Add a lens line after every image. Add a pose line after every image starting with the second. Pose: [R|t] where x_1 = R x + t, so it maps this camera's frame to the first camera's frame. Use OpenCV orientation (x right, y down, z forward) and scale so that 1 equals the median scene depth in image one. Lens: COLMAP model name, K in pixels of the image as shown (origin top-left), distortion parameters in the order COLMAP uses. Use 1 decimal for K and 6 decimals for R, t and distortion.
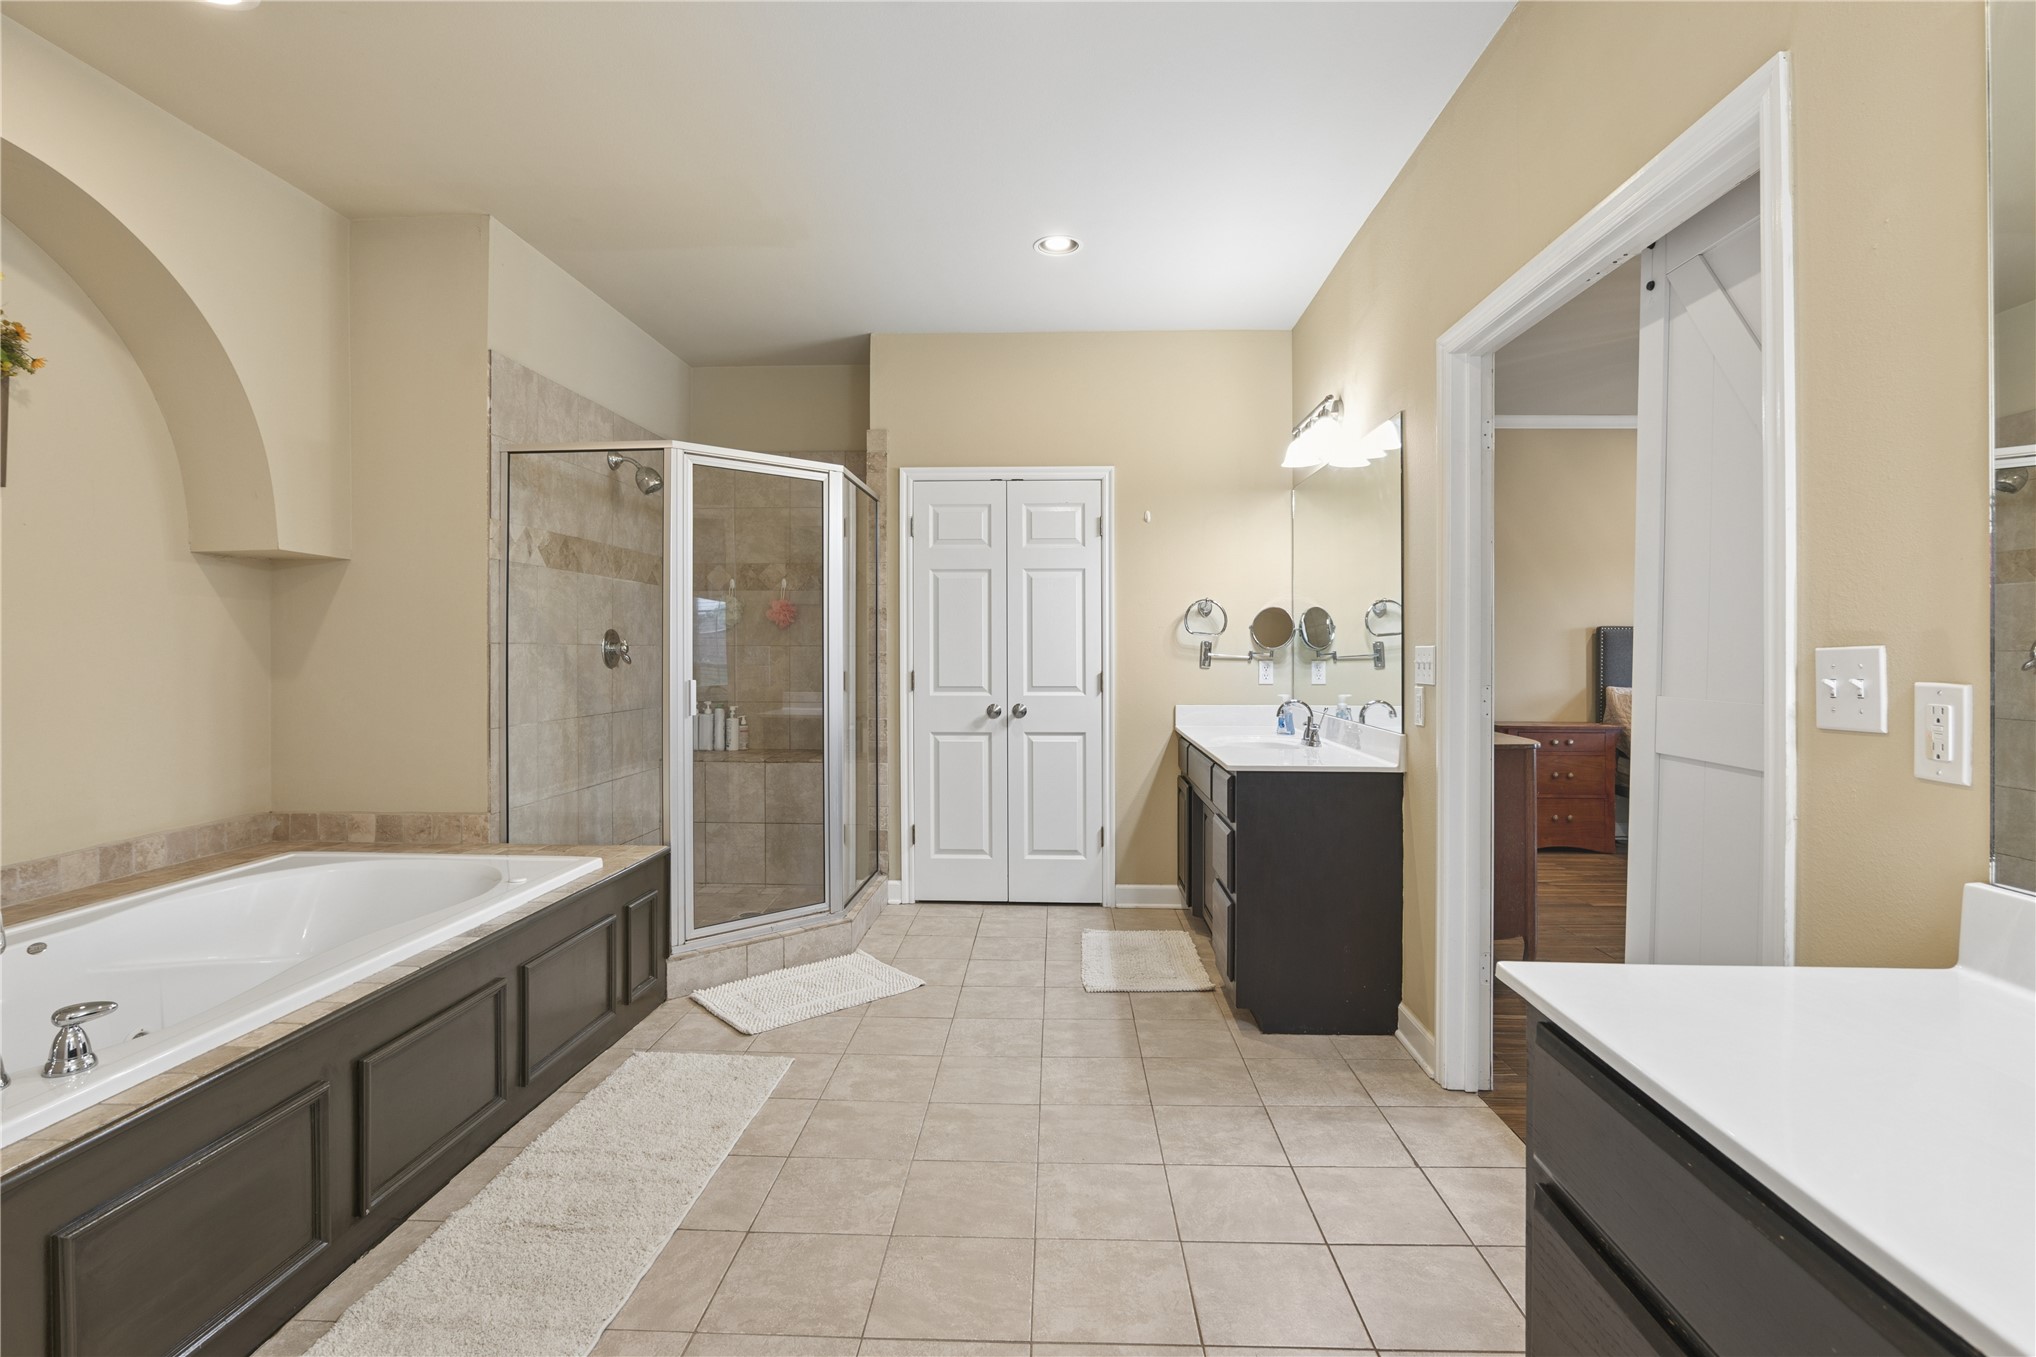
lens RADIAL K [[962.3, 0, 1023.7], [0, 962.3, 641.5], [0, 0, 1]] dist [-0.000860, 0.000321]
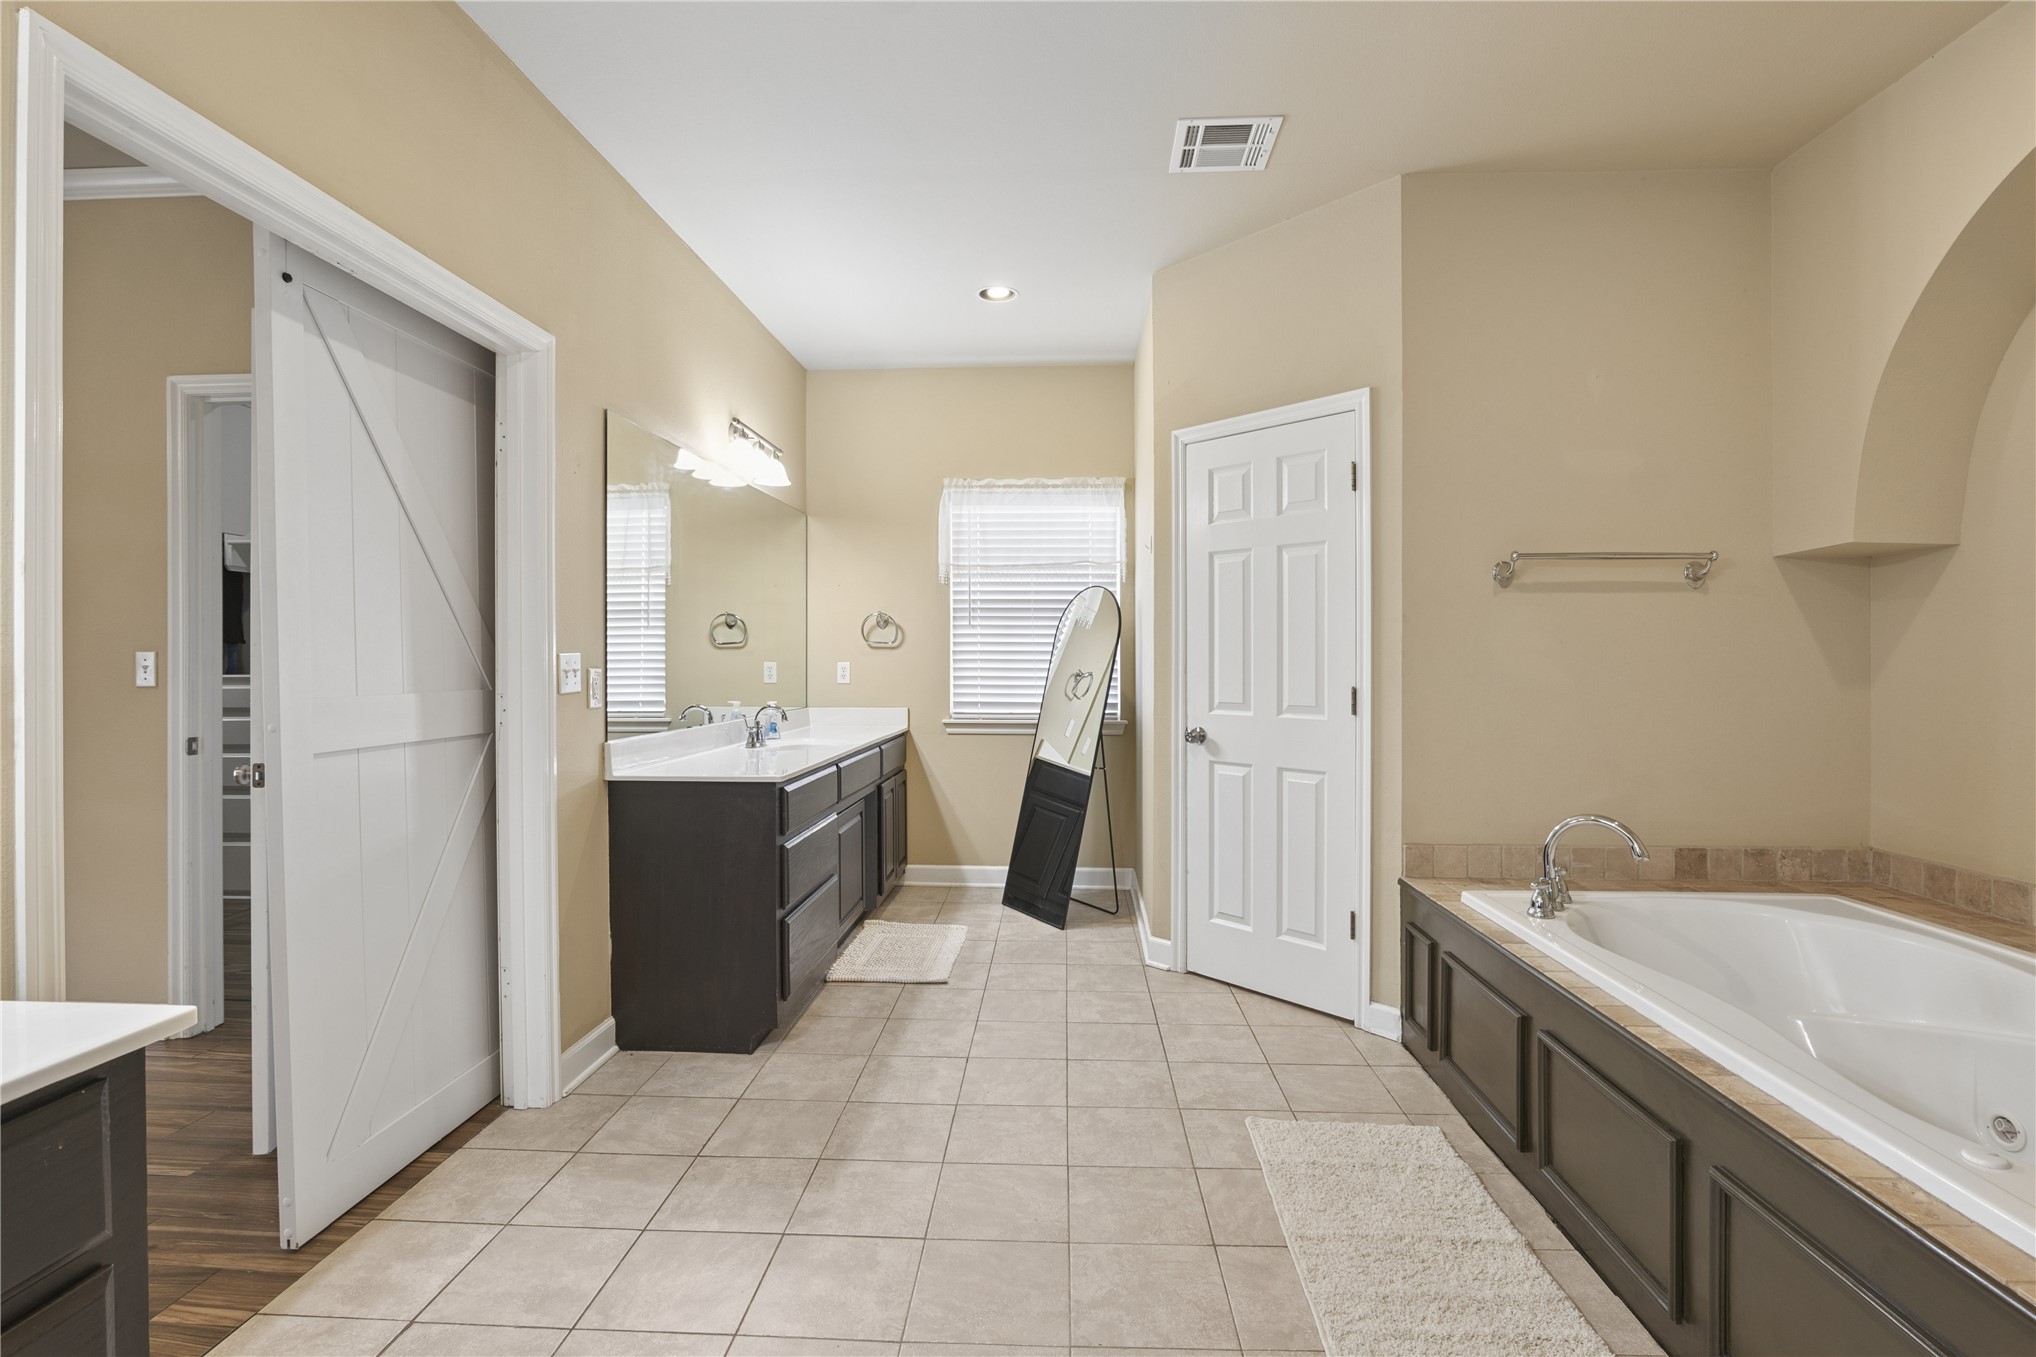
lens RADIAL K [[963.9, 0, 1021.5], [0, 963.9, 662.4], [0, 0, 1]] dist [-0.009900, 0.000512]
pose [[-0.999963, -0.001362, 0.008506, -0.068836], [-0.001375, 0.999998, -0.001461, 0.012387], [-0.008504, -0.001473, -0.999963, 1.426257]]
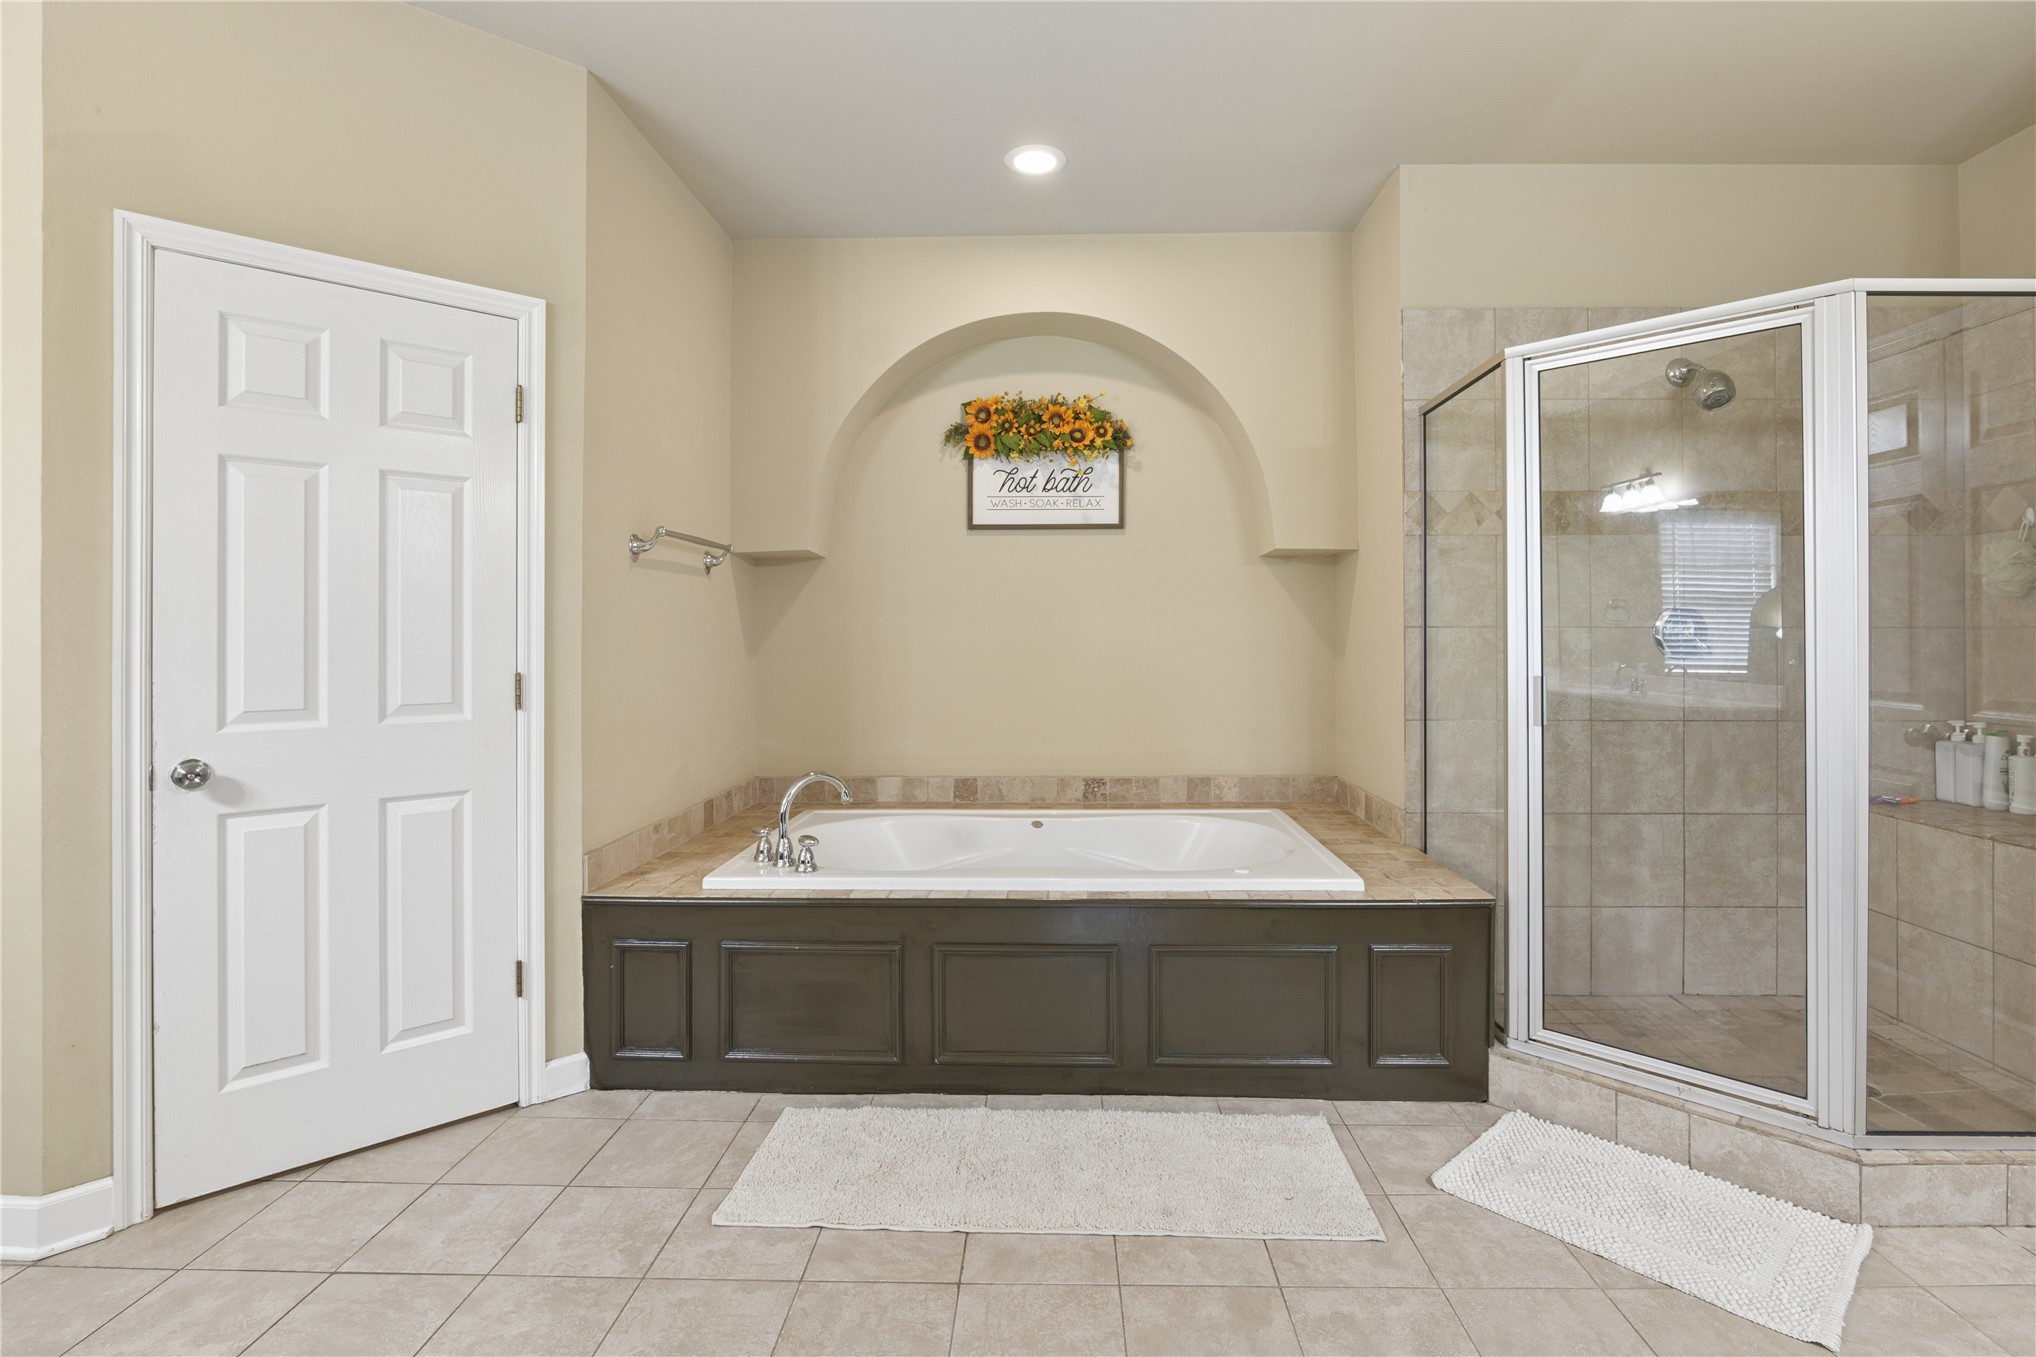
lens RADIAL K [[968.2, 0, 1036.8], [0, 968.2, 632.0], [0, 0, 1]] dist [-0.015040, 0.001211]
pose [[0.024089, -0.005240, -0.999696, 0.438959], [0.008560, 0.999951, -0.005035, 0.009795], [0.999673, -0.008436, 0.024133, 0.757533]]
